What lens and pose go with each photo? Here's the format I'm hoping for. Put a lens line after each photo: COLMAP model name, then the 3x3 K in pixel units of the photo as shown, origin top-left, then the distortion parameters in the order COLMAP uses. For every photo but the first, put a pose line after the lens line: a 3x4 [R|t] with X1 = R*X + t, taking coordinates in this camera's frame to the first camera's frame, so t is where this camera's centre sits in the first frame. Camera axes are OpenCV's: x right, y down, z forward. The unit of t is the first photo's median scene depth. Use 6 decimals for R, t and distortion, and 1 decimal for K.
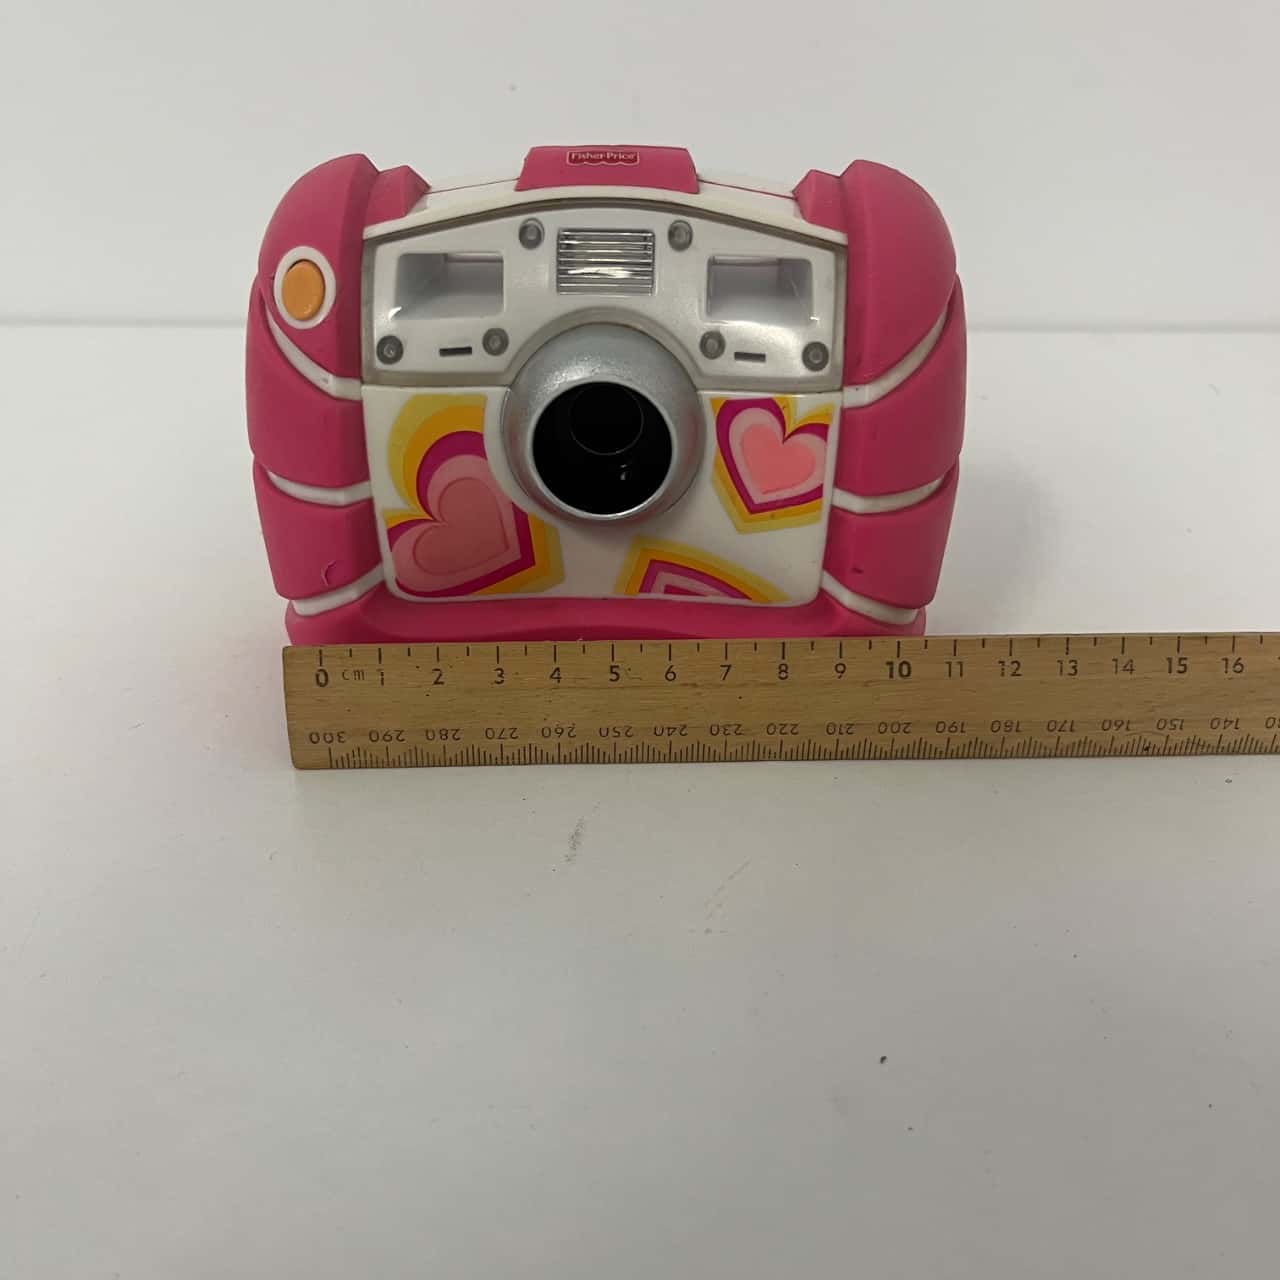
lens RADIAL K [[1389.6, 0, 678.7], [0, 1389.6, 670.9], [0, 0, 1]] dist [0.239730, -0.800694]
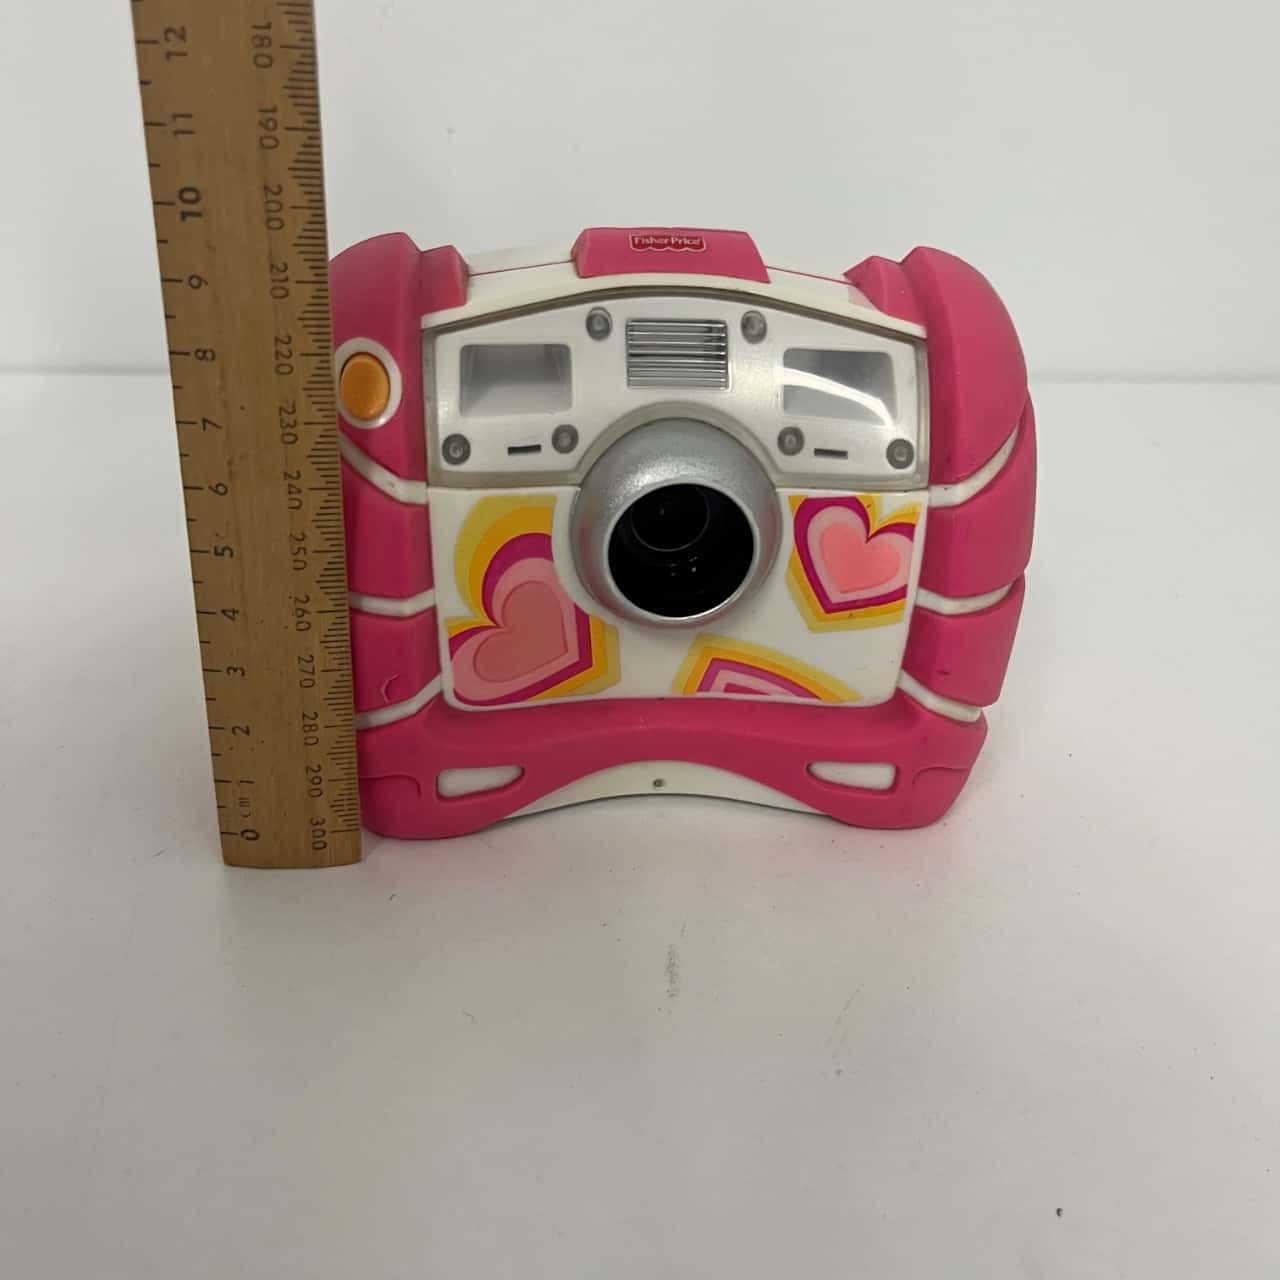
lens RADIAL K [[1389.6, 0, 678.7], [0, 1389.6, 670.9], [0, 0, 1]] dist [0.239730, -0.800694]
pose [[0.992369, -0.020379, 0.121610, -0.170493], [0.021358, 0.999749, -0.006749, -0.070162], [-0.121441, 0.009295, 0.992555, 0.062474]]
